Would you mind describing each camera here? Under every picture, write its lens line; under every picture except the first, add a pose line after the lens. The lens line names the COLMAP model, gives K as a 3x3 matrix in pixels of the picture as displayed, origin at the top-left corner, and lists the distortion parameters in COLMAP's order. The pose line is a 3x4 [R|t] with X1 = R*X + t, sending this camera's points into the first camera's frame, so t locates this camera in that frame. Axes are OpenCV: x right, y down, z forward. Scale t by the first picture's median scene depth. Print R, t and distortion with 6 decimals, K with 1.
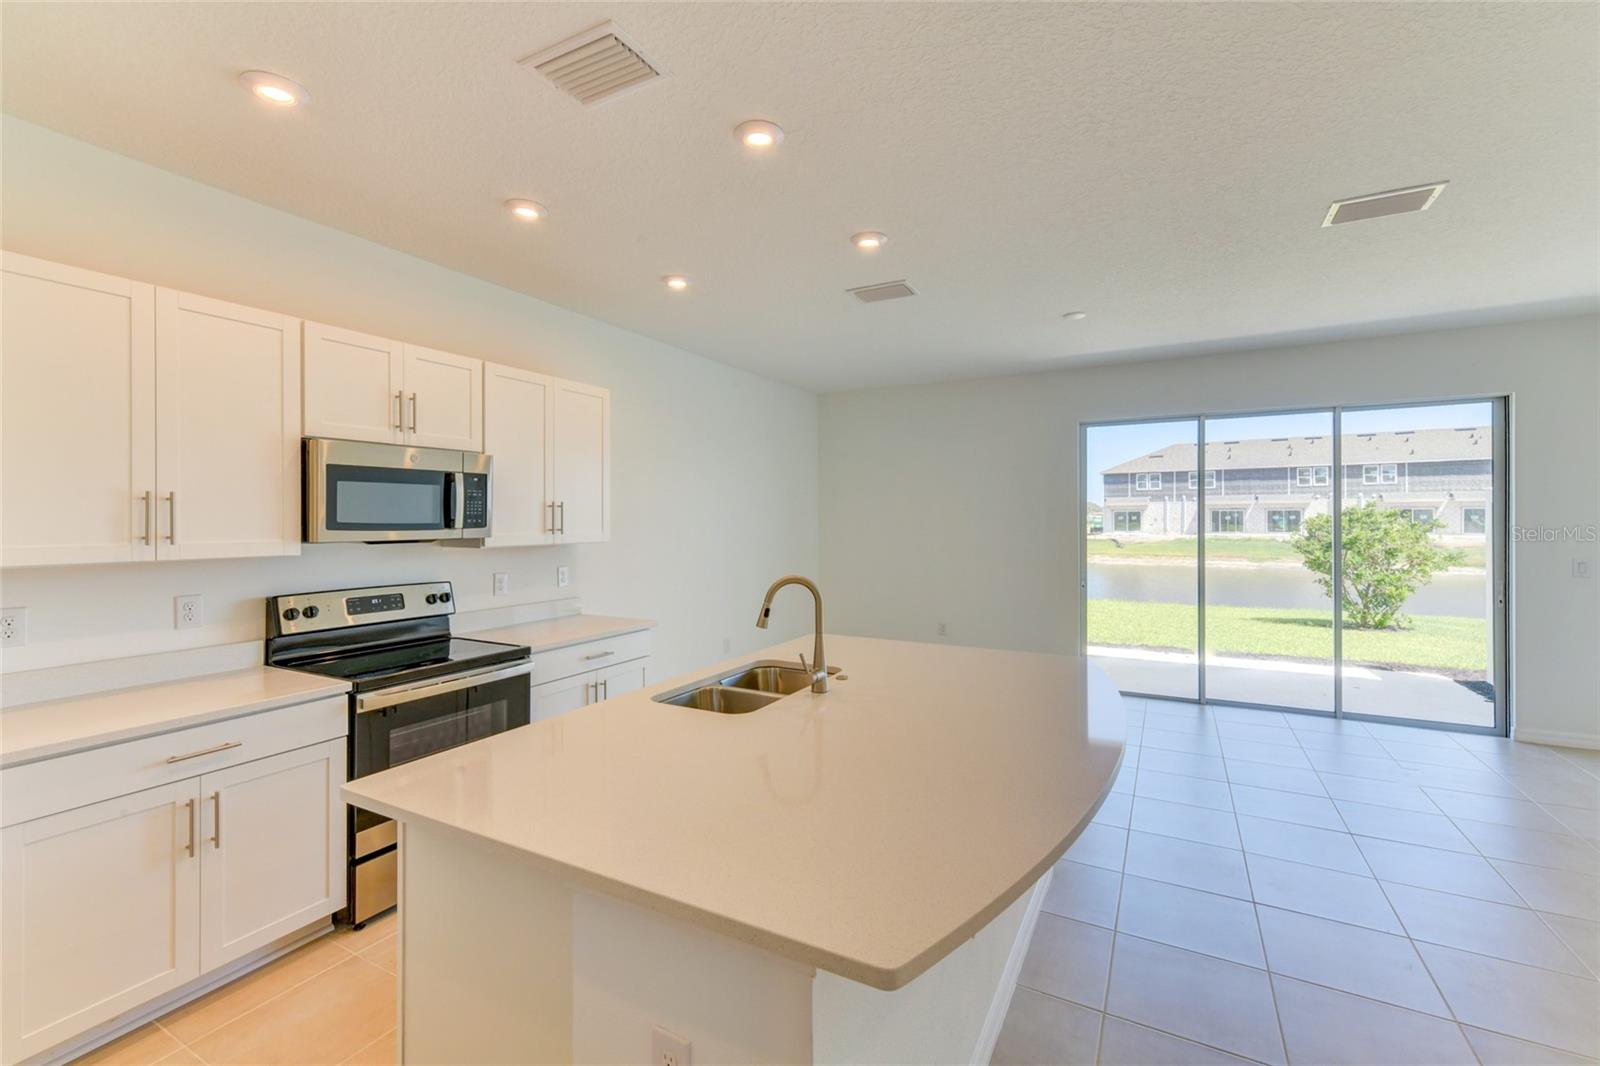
lens RADIAL K [[670.8, 0, 814.0], [0, 670.8, 523.3], [0, 0, 1]] dist [0.017873, -0.002894]
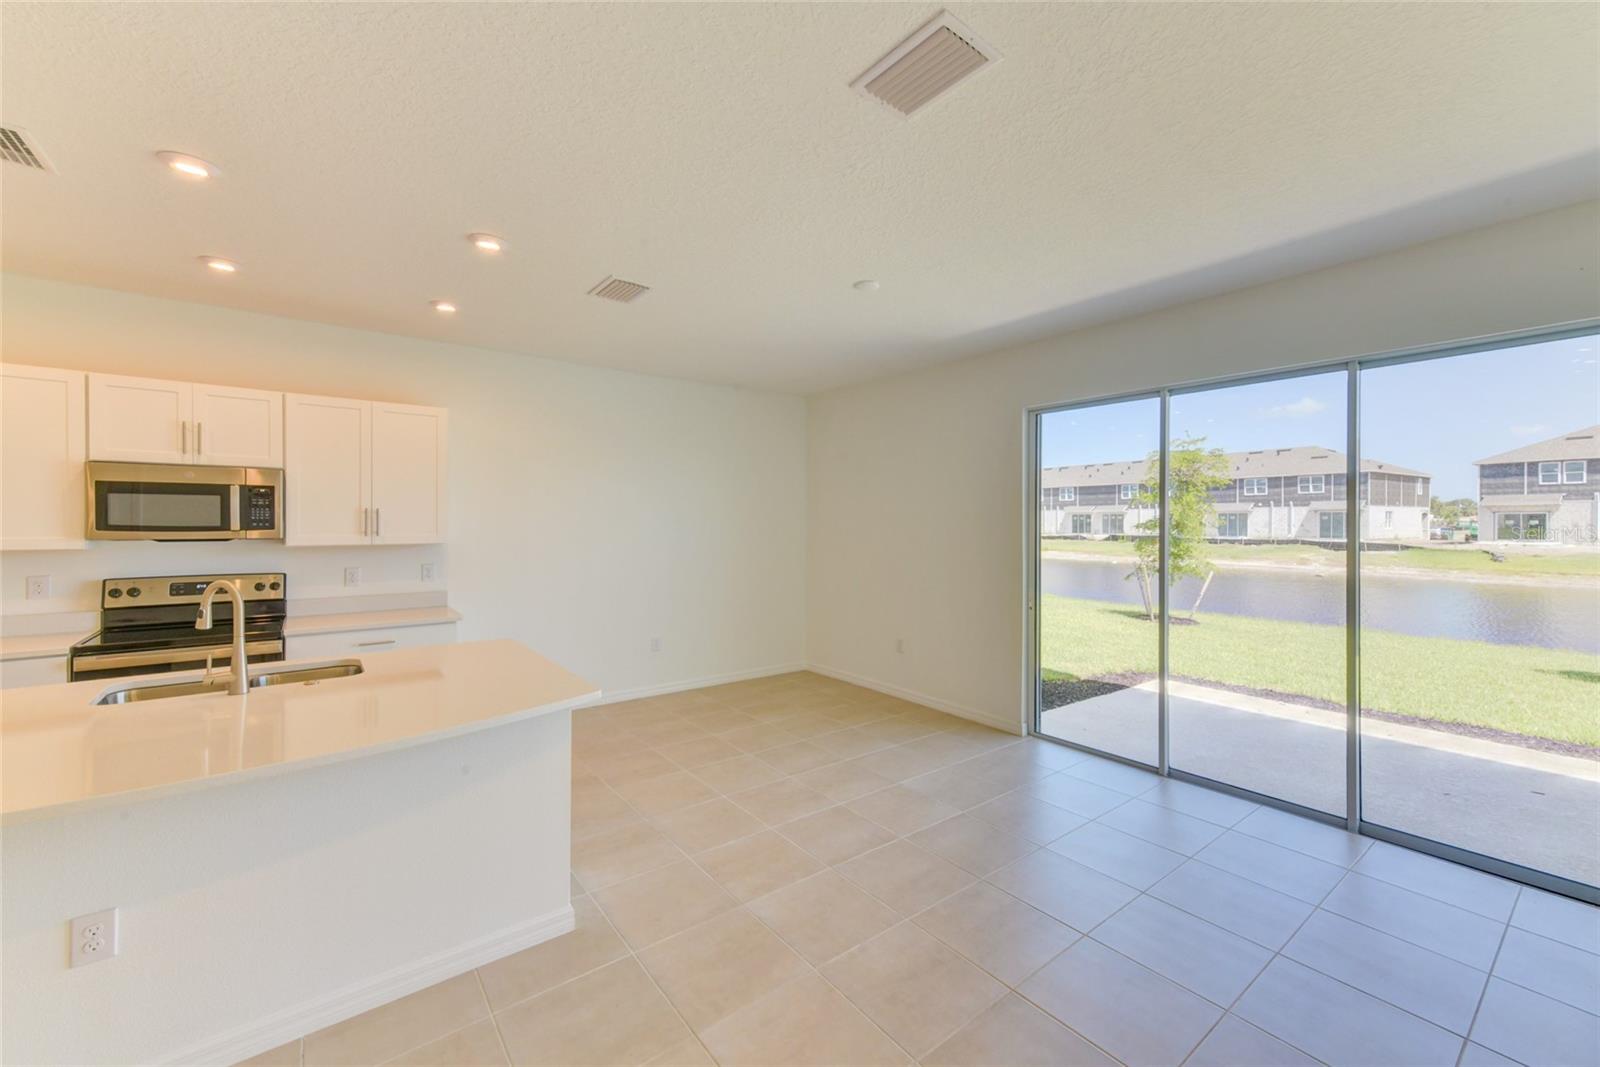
lens RADIAL K [[635.6, 0, 806.3], [0, 635.6, 527.9], [0, 0, 1]] dist [0.016066, 0.000949]
pose [[0.911492, 0.009286, -0.411213, 0.924867], [-0.007340, 0.999953, 0.006309, -0.012399], [0.411253, -0.002732, 0.911517, 0.358141]]
